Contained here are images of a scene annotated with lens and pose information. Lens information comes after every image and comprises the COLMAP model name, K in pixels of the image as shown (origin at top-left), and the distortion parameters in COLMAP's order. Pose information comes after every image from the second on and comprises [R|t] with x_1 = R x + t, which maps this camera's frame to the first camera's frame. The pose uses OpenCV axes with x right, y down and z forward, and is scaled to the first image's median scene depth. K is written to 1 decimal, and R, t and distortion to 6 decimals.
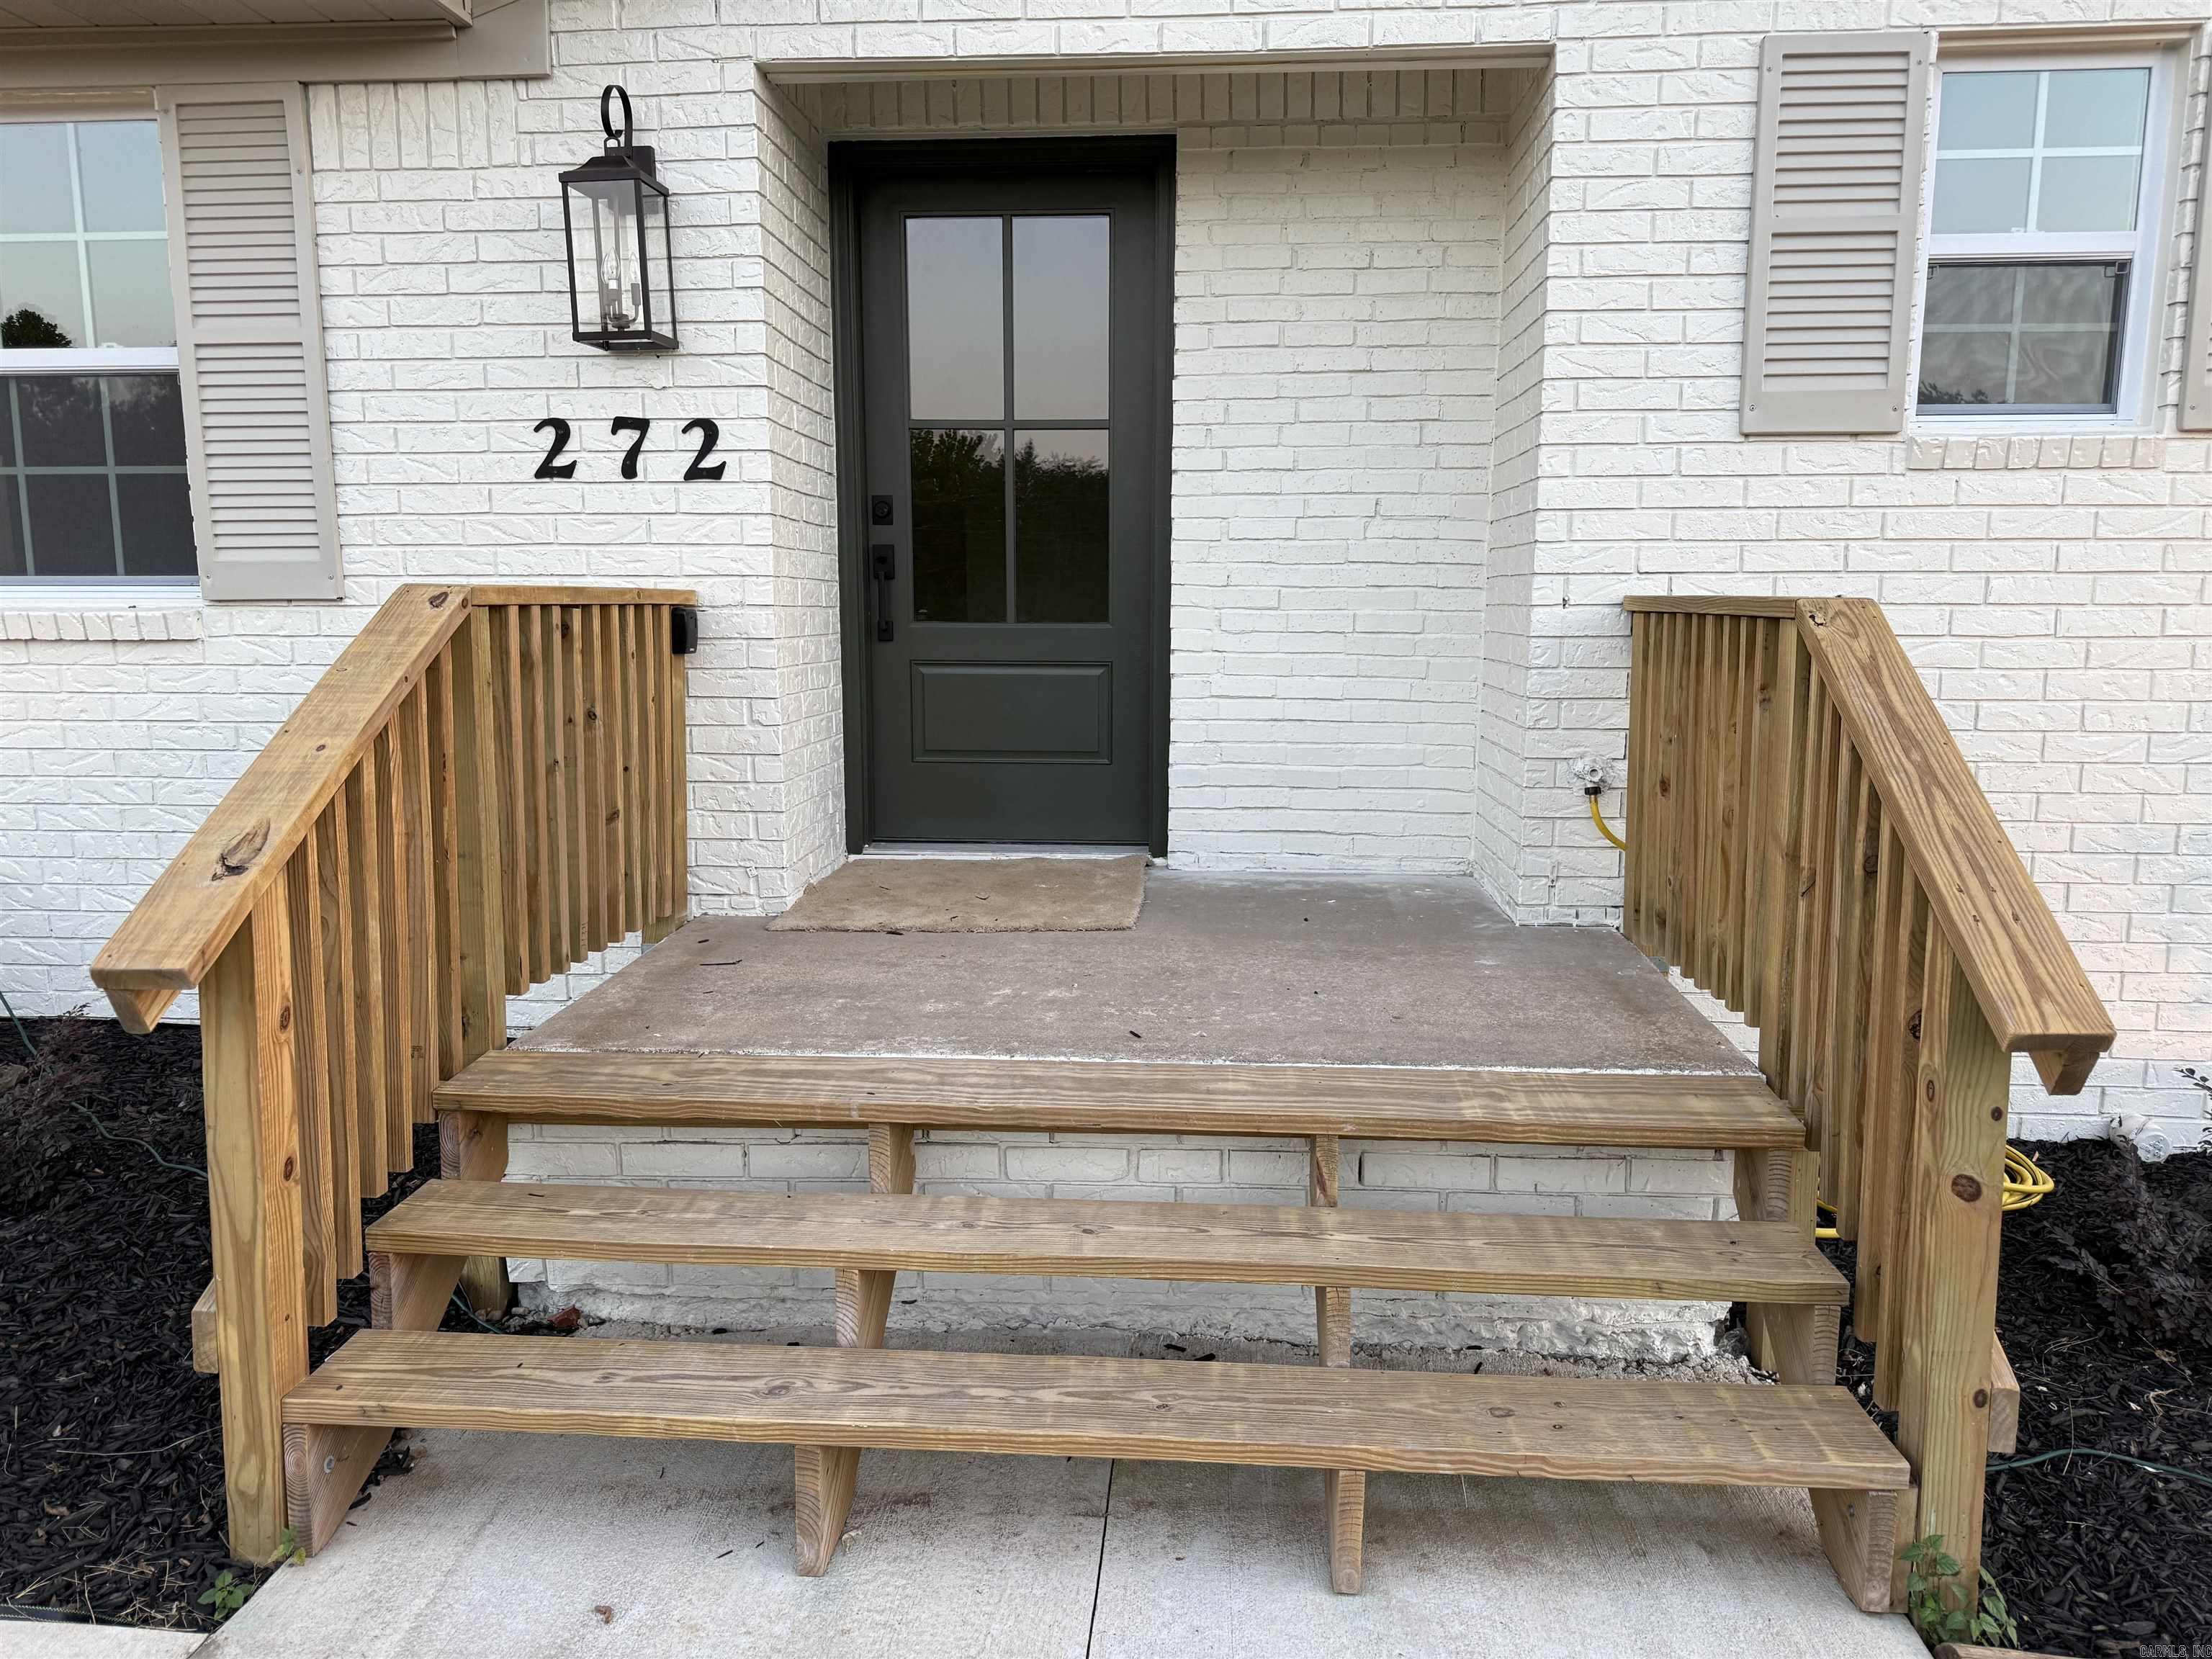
lens RADIAL K [[1525.4, 0, 1108.2], [0, 1525.4, 844.9], [0, 0, 1]] dist [0.112268, -0.168332]
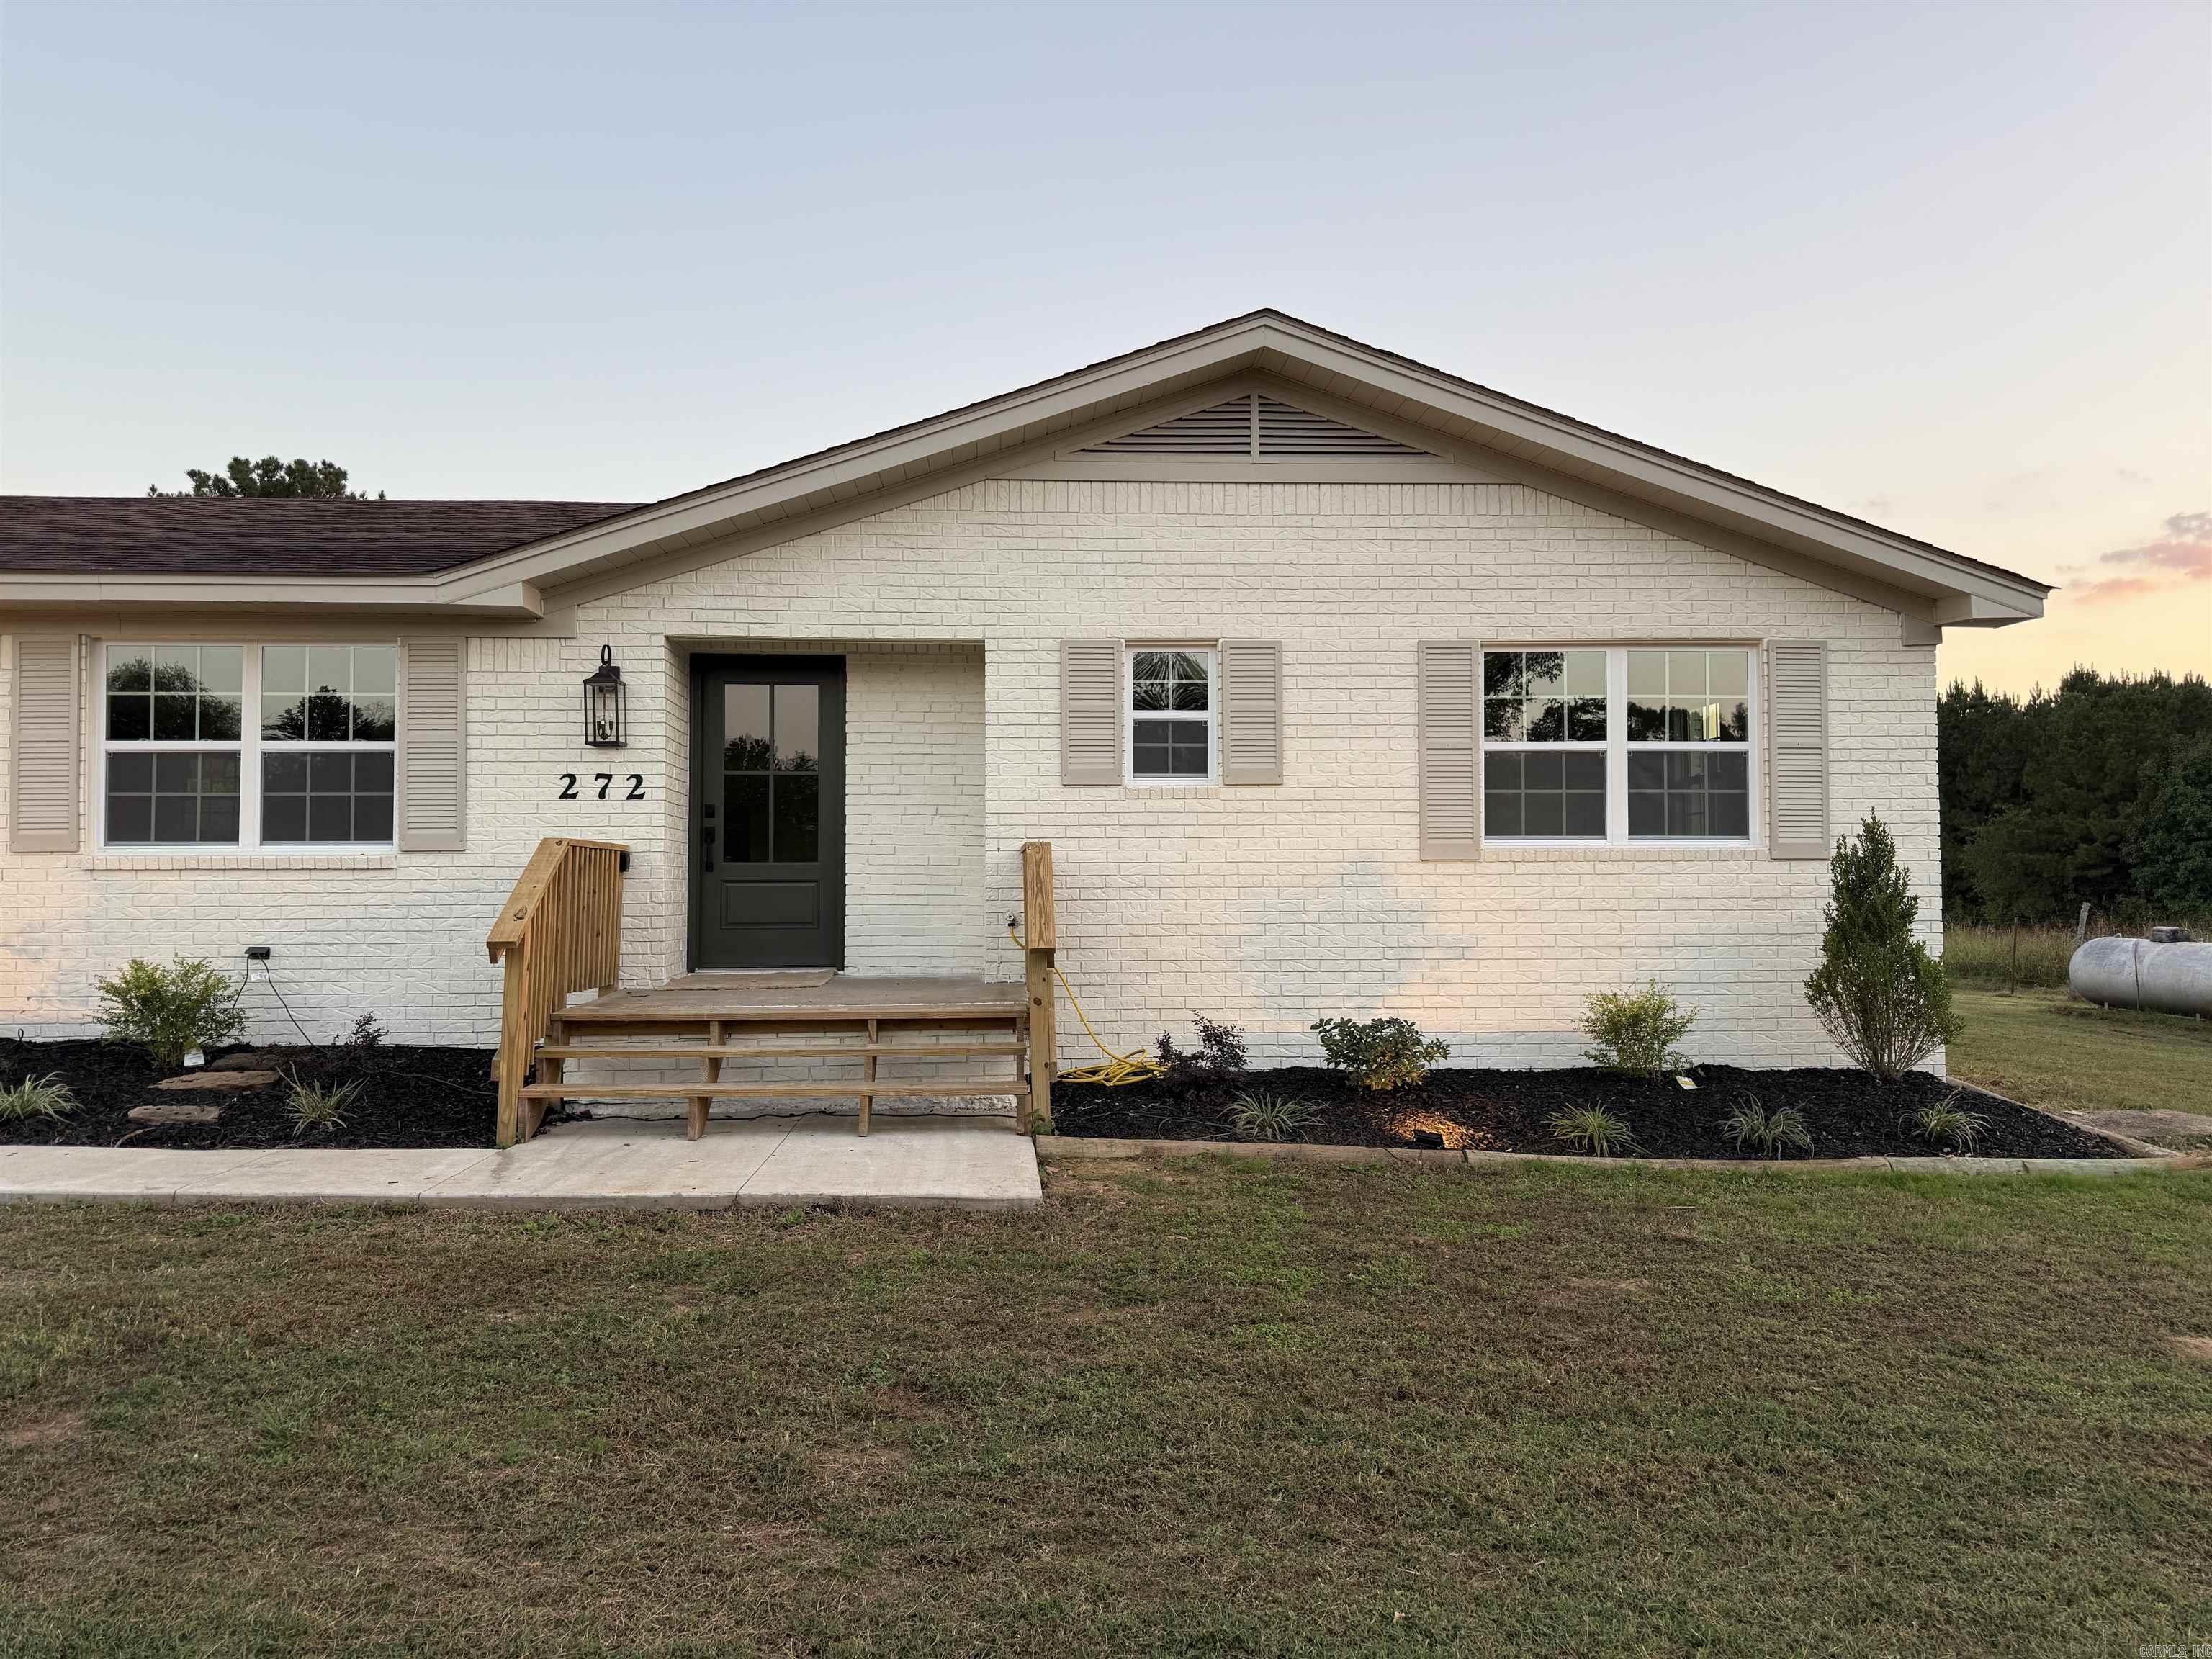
lens RADIAL K [[1525.4, 0, 1108.2], [0, 1525.4, 844.9], [0, 0, 1]] dist [0.112268, -0.168332]
pose [[0.990478, -0.000327, 0.137667, 0.128965], [0.026482, 0.981774, -0.188198, 0.292269], [-0.135097, 0.190051, 0.972435, -1.365386]]
